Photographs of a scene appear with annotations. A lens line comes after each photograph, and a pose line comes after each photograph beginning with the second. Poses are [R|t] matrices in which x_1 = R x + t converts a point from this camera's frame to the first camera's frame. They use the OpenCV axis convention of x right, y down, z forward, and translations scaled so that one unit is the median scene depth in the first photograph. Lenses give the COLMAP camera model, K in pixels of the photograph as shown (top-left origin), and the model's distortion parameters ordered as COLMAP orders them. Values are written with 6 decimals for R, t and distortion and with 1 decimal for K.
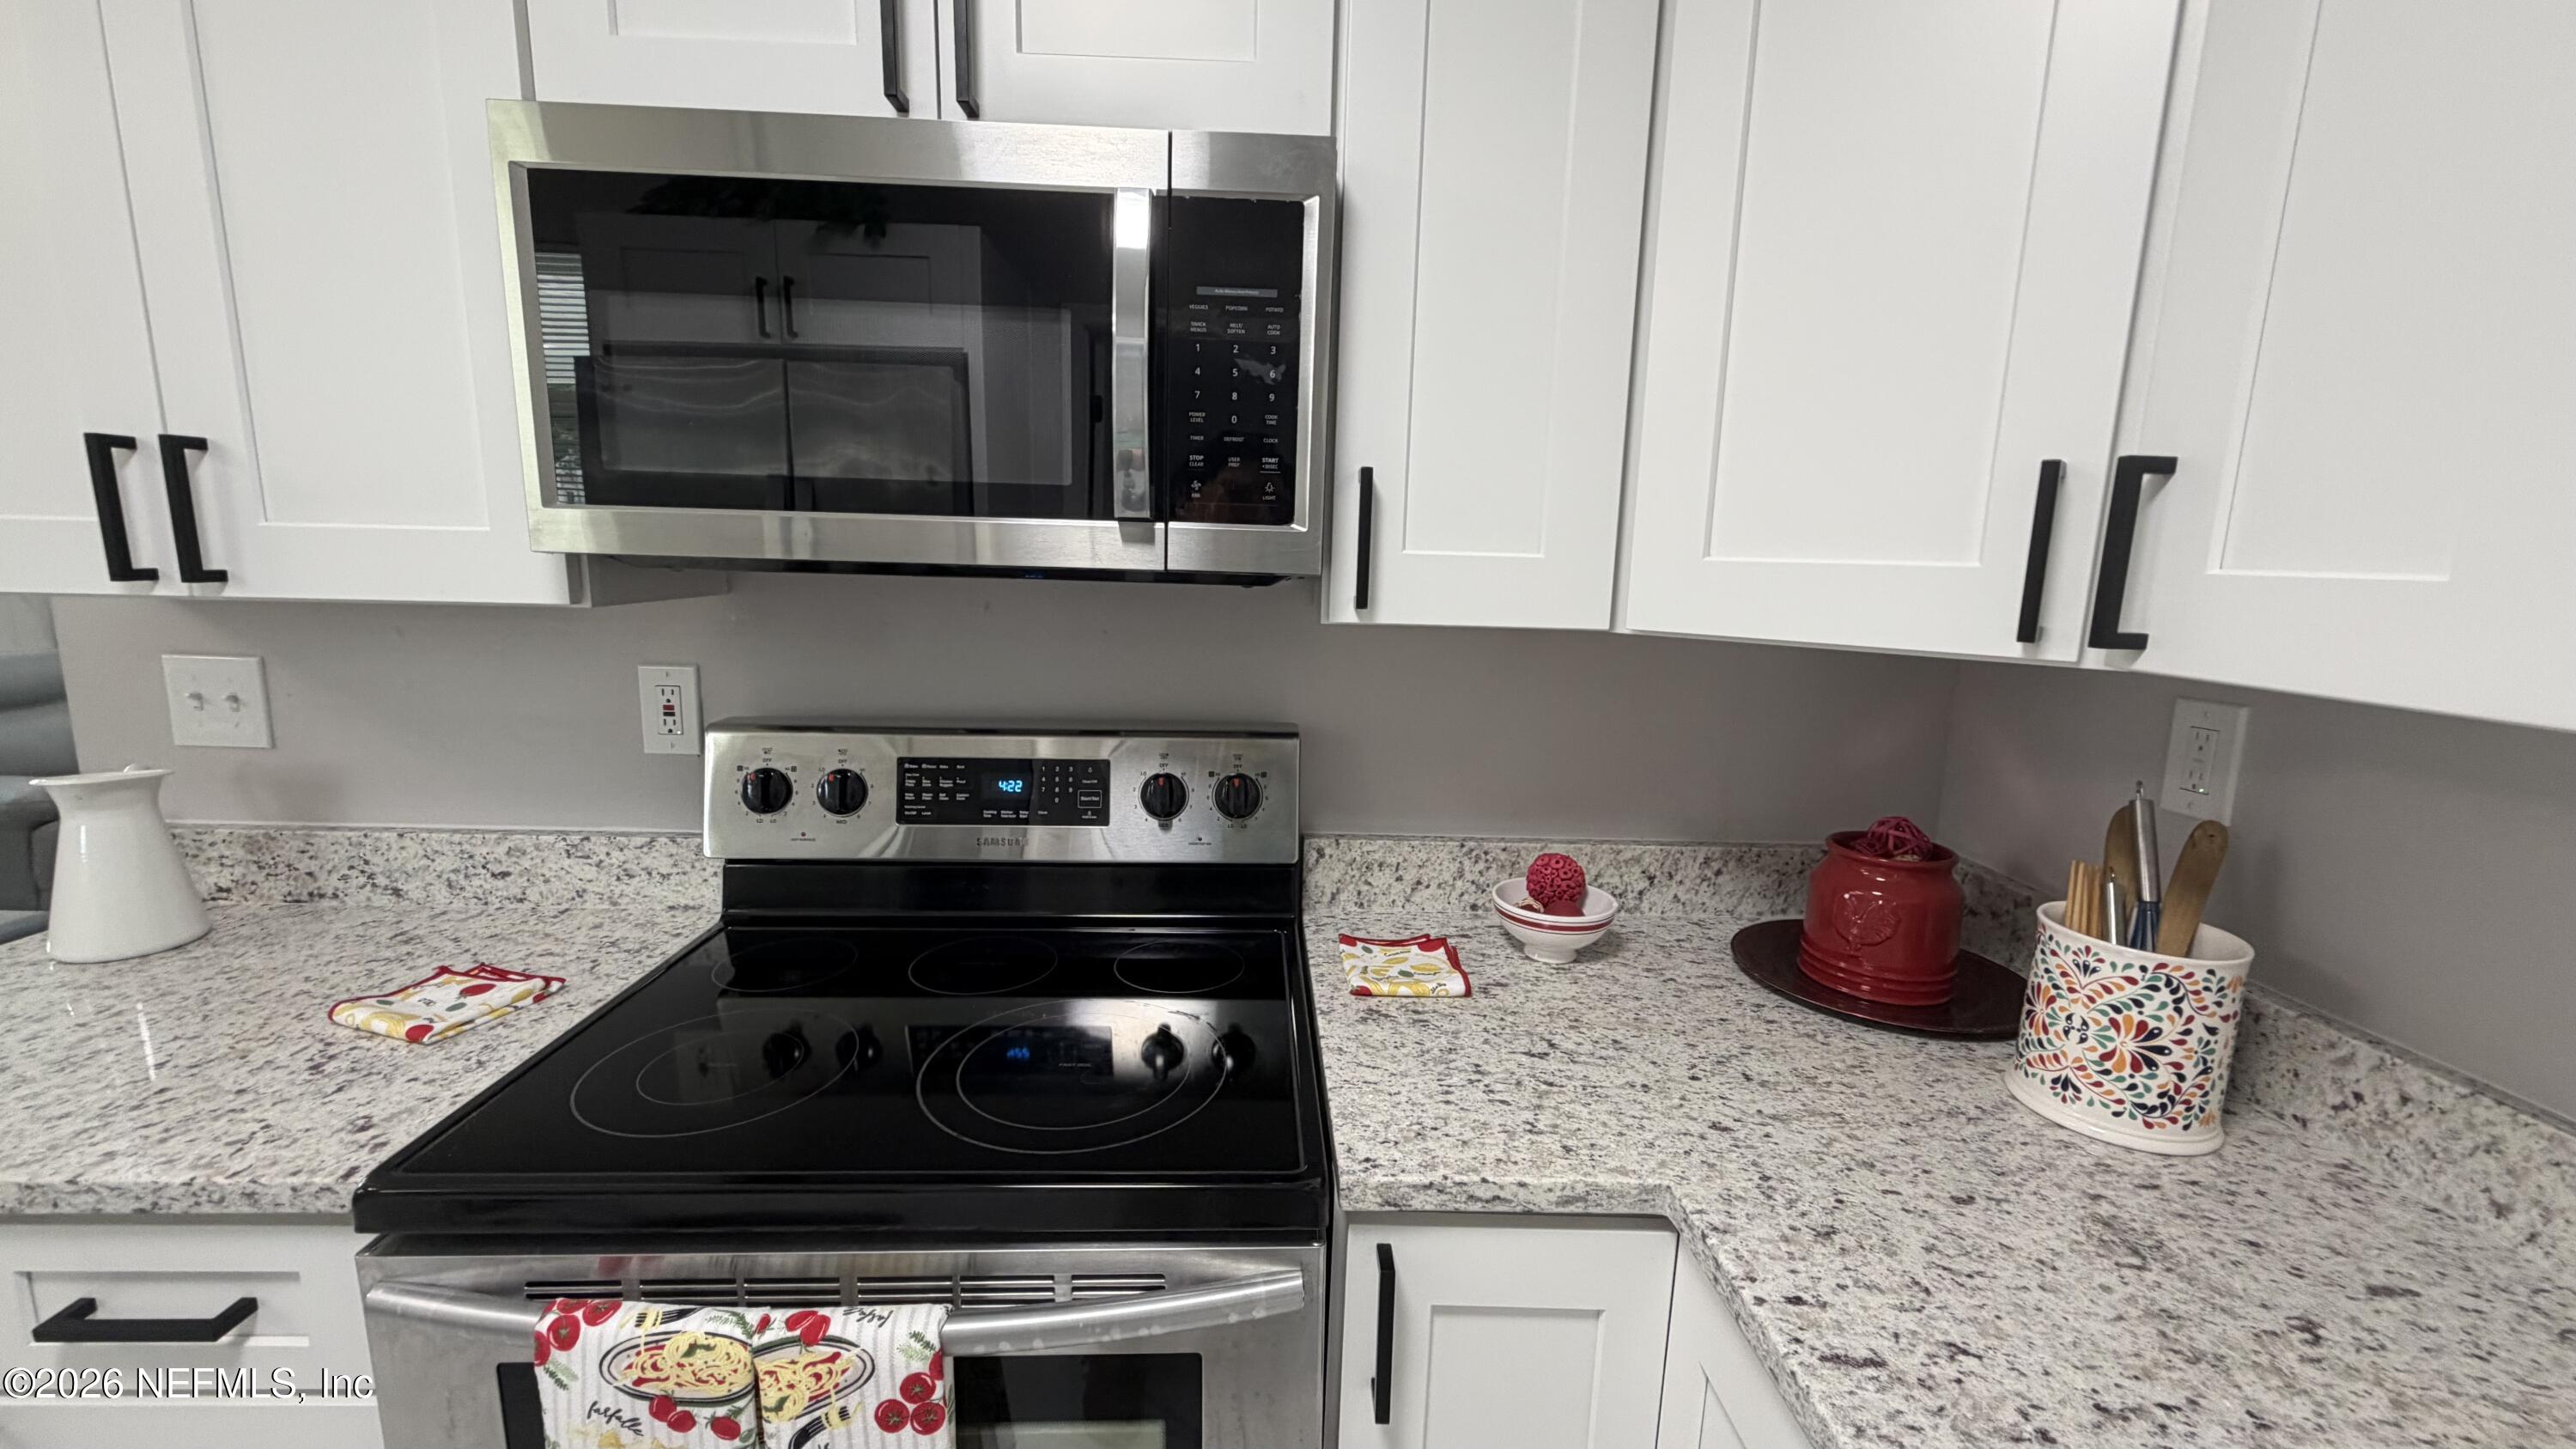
lens RADIAL K [[1031.1, 0, 1284.5], [0, 1031.1, 716.2], [0, 0, 1]] dist [-0.002024, -0.000218]
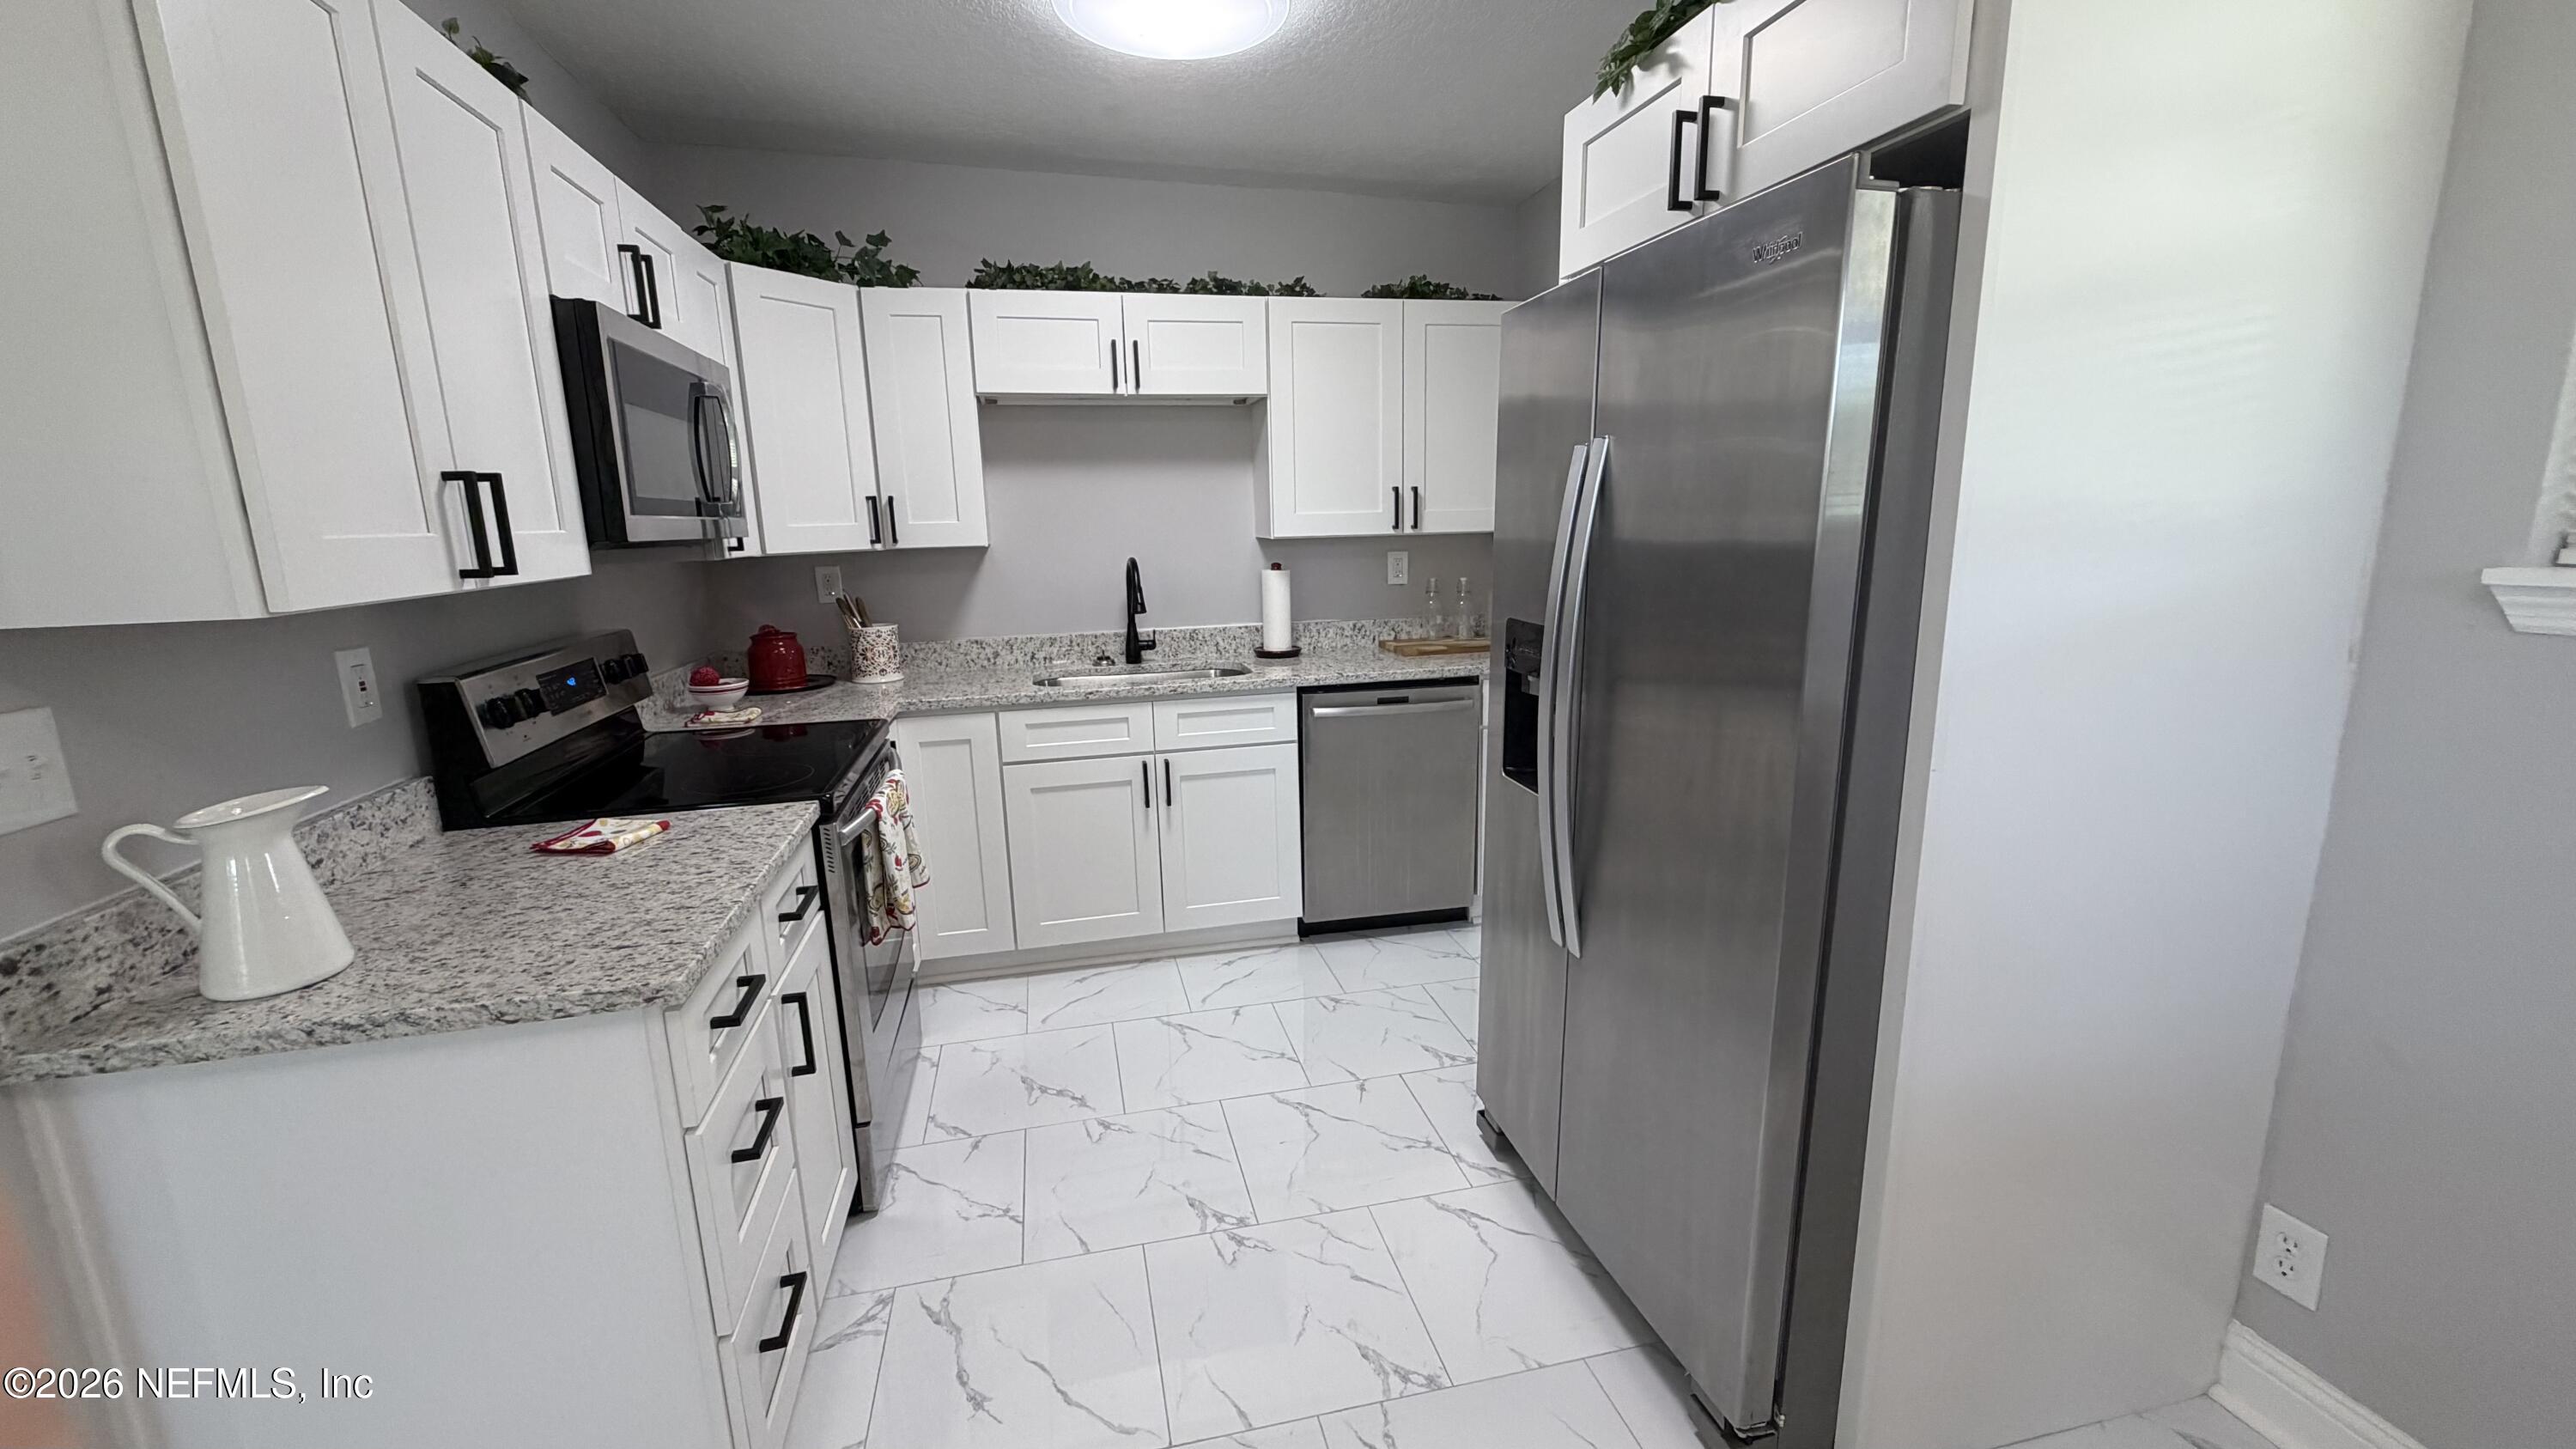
lens RADIAL K [[1021.0, 0, 1279.4], [0, 1021.0, 726.5], [0, 0, 1]] dist [0.000032, -0.000157]
pose [[-0.196938, -0.217720, 0.955936, -2.054745], [0.178482, 0.950776, 0.253315, -0.075208], [-0.964033, 0.220505, -0.148385, 0.174384]]
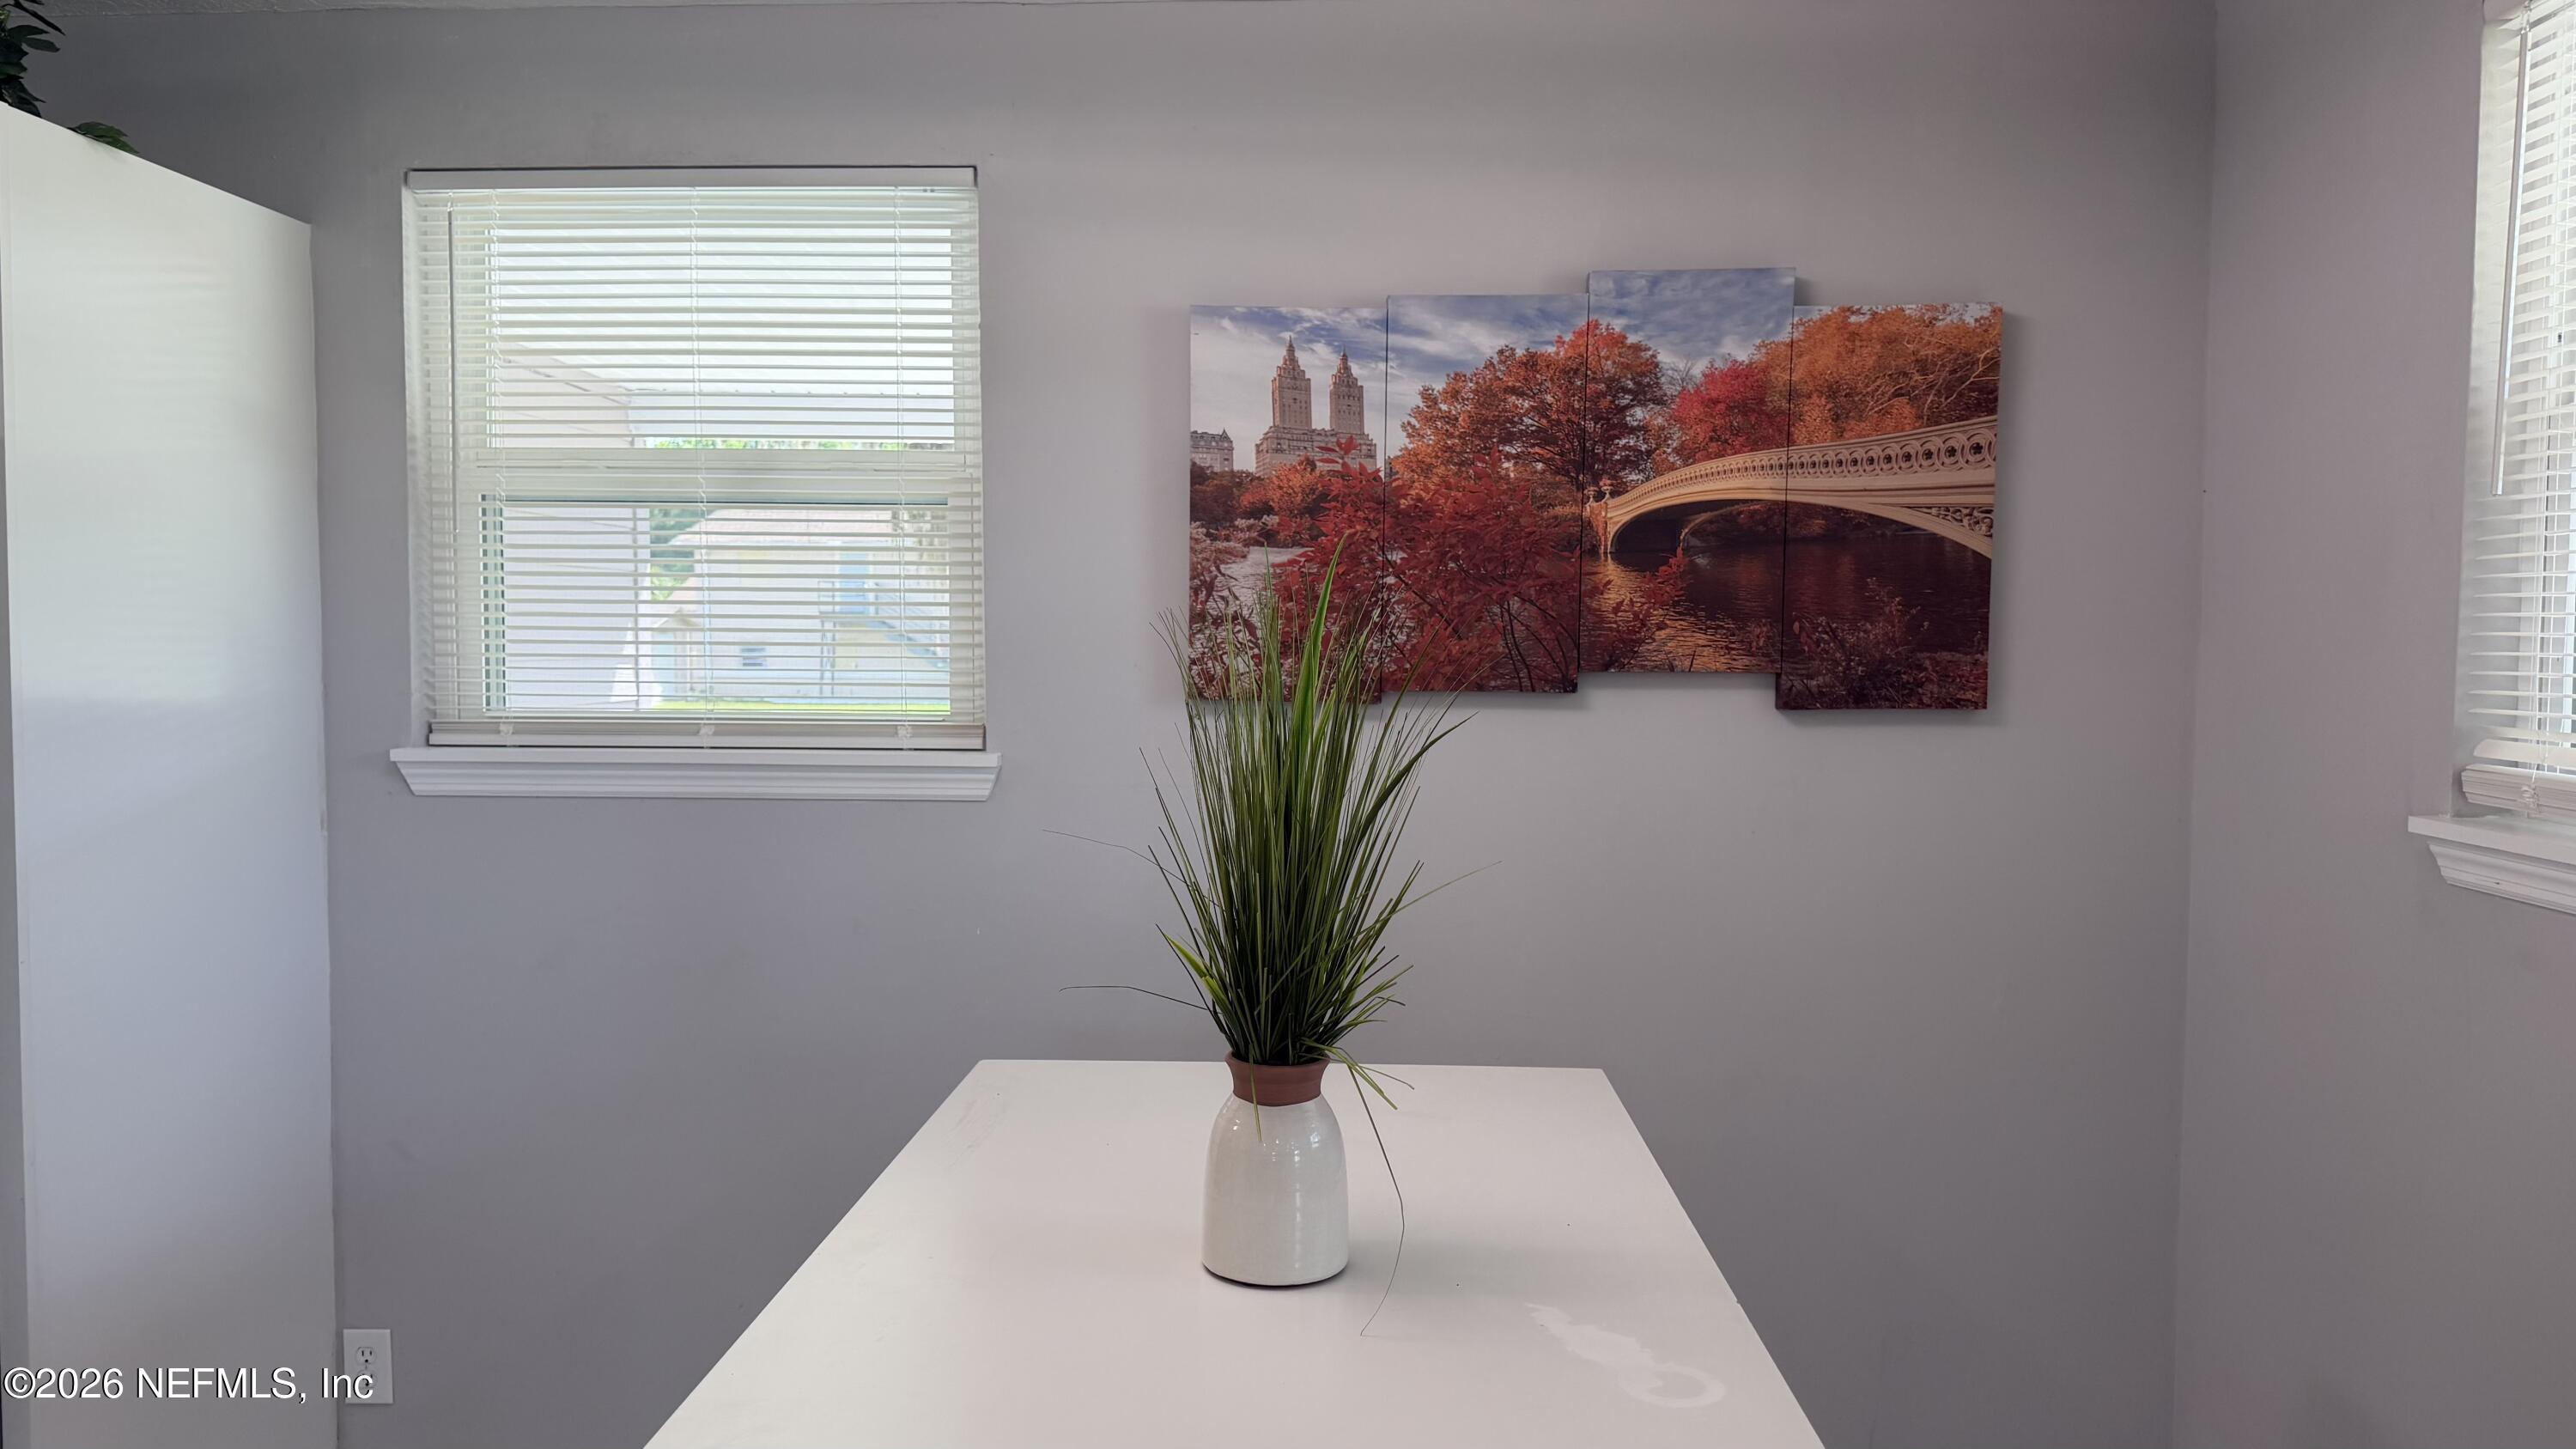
lens RADIAL K [[1832.0, 0, 1288.0], [0, 1832.0, 724.5], [0, 0, 1]] dist [0.106912, -0.157162]
pose [[-0.996311, -0.034098, 0.078746, -2.606368], [-0.016904, 0.977671, 0.209461, -0.299174], [-0.084130, 0.207357, -0.974641, 1.039945]]
